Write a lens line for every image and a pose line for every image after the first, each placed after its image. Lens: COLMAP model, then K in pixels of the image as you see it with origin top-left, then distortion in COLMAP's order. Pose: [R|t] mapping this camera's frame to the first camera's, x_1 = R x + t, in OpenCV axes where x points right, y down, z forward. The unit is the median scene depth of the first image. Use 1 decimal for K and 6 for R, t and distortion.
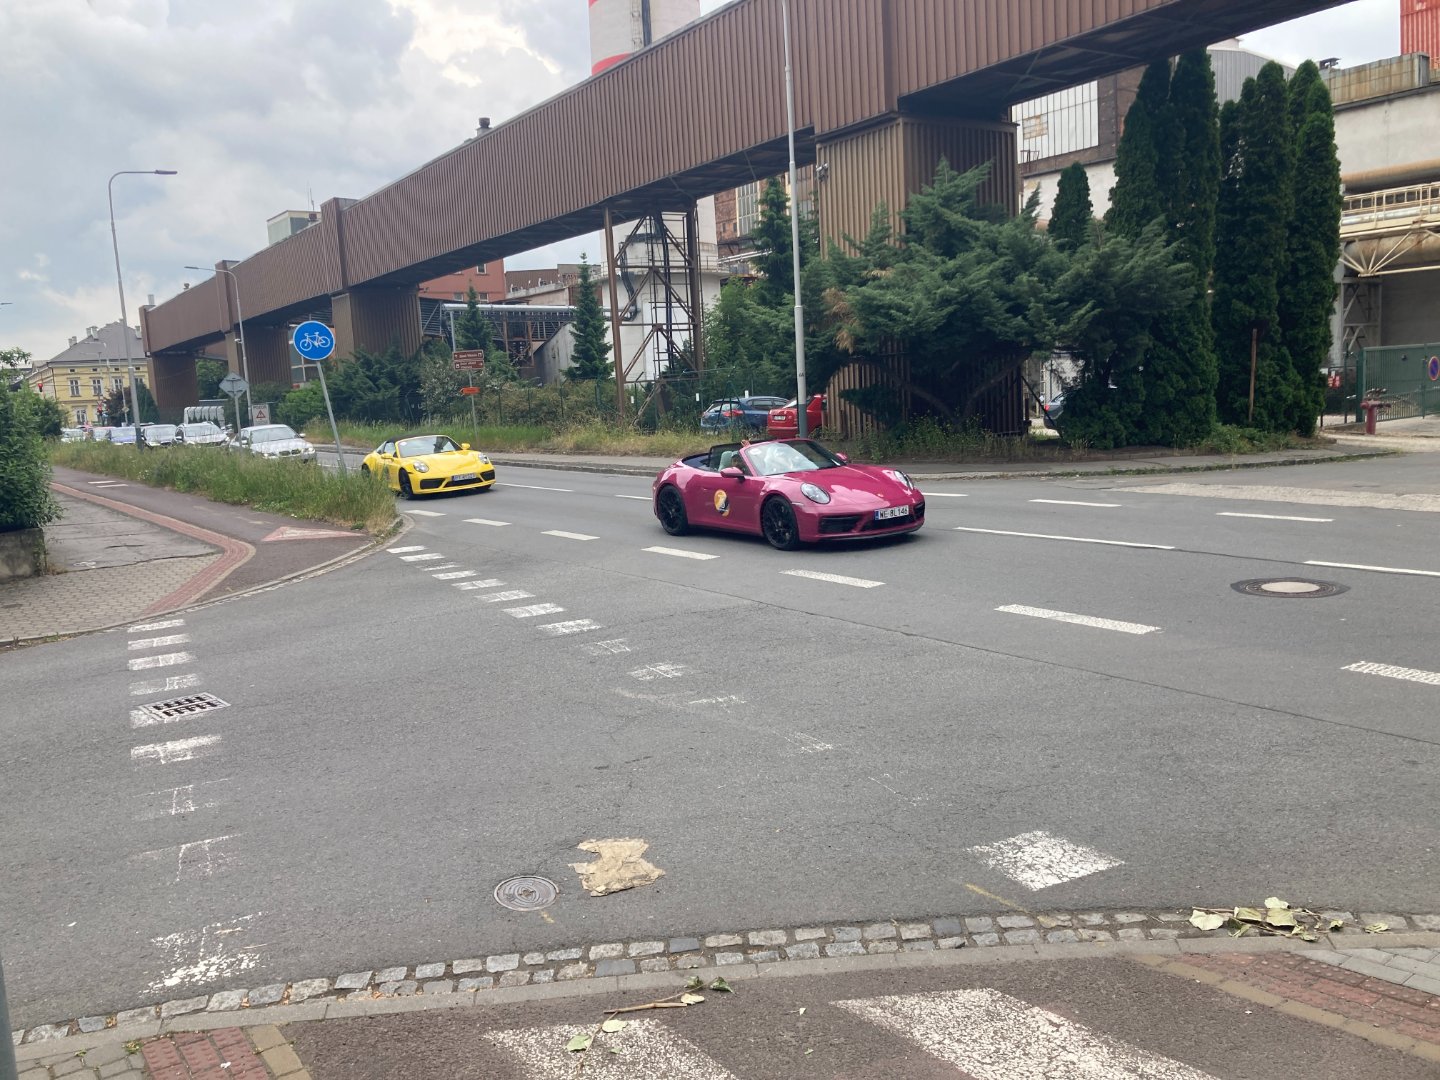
lens RADIAL K [[1210.5, 0, 738.3], [0, 1210.5, 540.7], [0, 0, 1]] dist [0.034113, -0.037943]
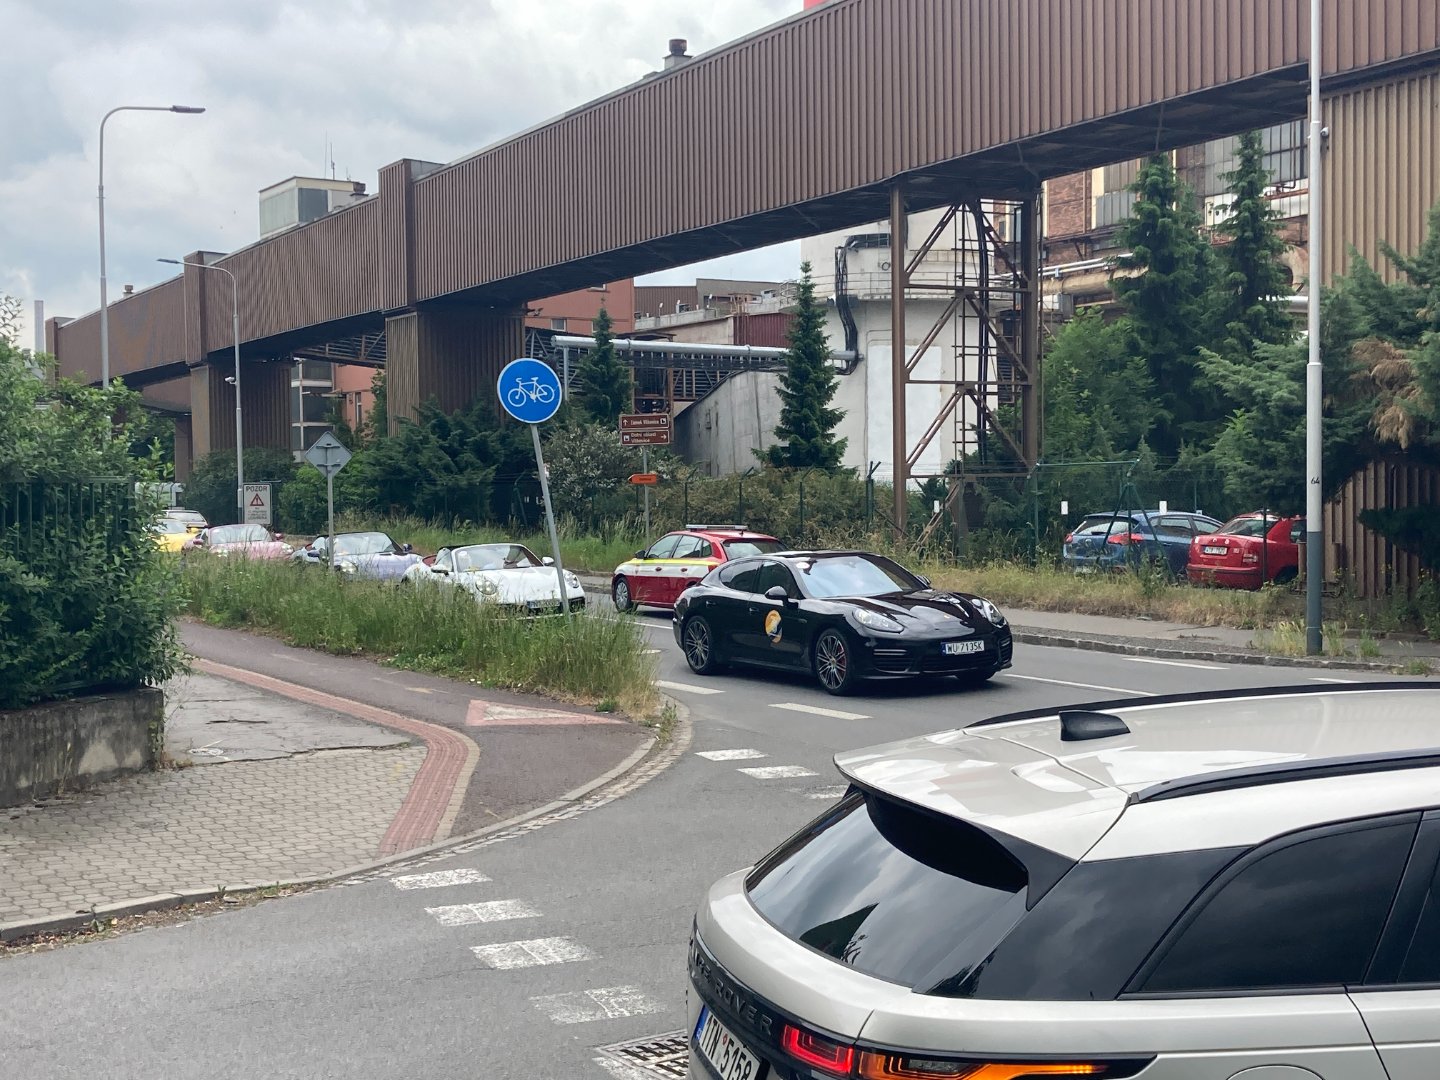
lens RADIAL K [[1980.3, 0, 720.0], [0, 1980.3, 540.0], [0, 0, 1]] dist [0.206365, -0.783357]
pose [[0.995670, 0.048360, -0.079389, -0.134442], [-0.055821, 0.993947, -0.094626, -0.002925], [0.074332, 0.098648, 0.992342, 0.033232]]
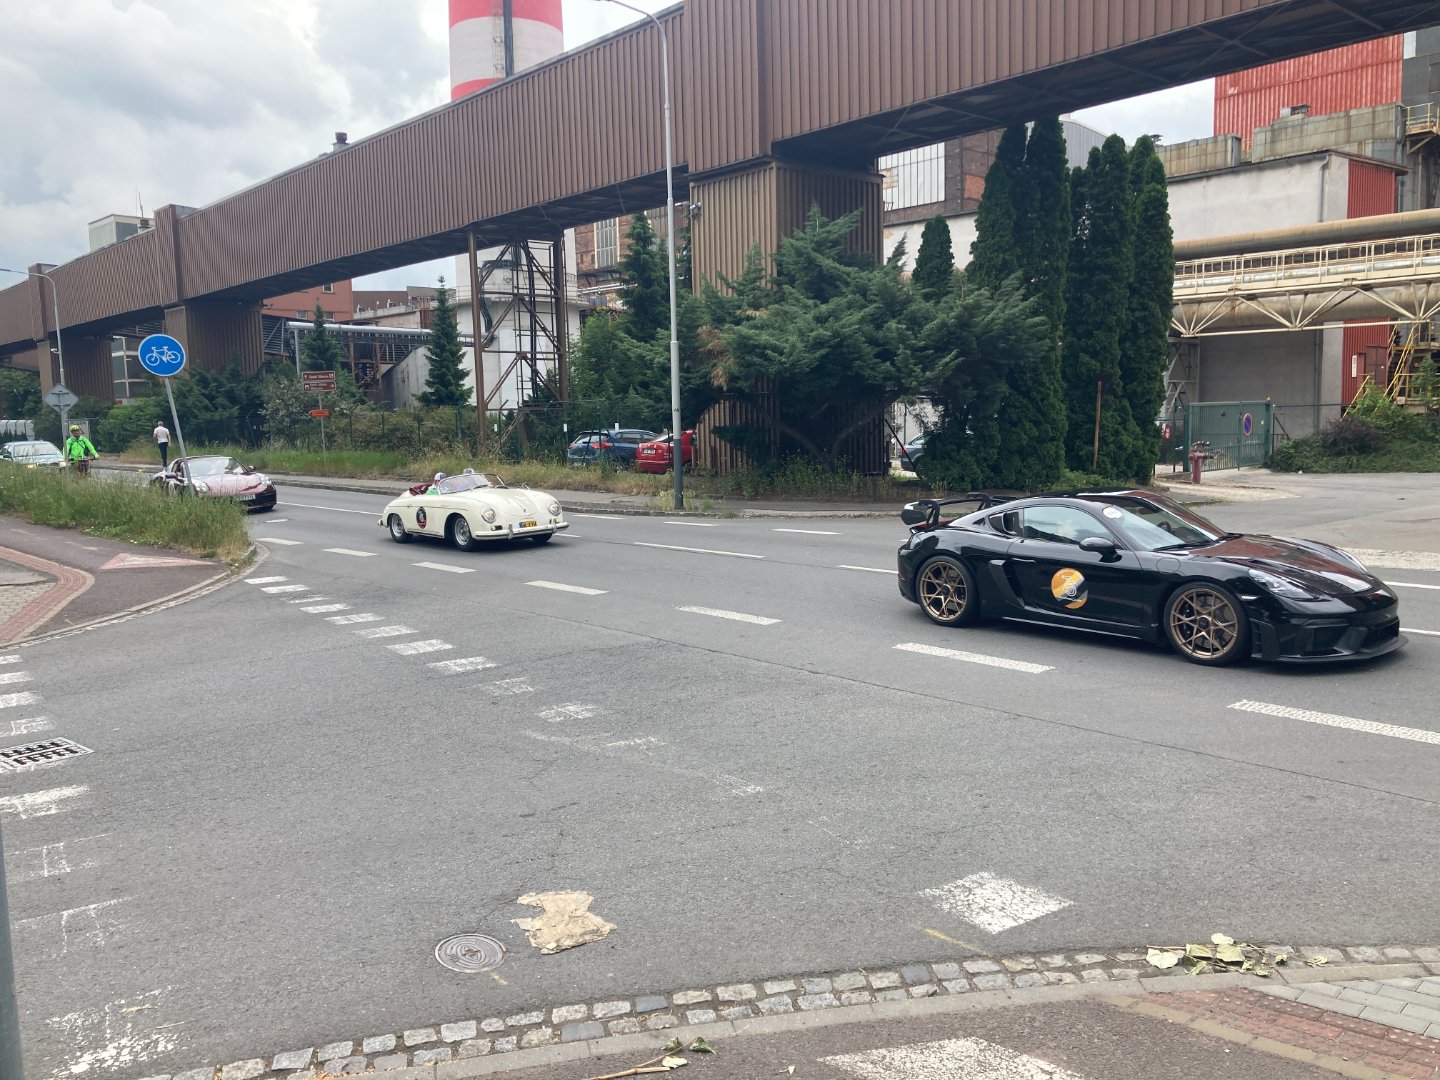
lens RADIAL K [[1204.1, 0, 768.9], [0, 1204.1, 547.1], [0, 0, 1]] dist [0.021240, -0.000928]
pose [[0.987817, 0.017576, 0.154627, -0.021751], [-0.014192, 0.999636, -0.022965, -0.001578], [-0.154974, 0.020491, 0.987706, 0.006885]]
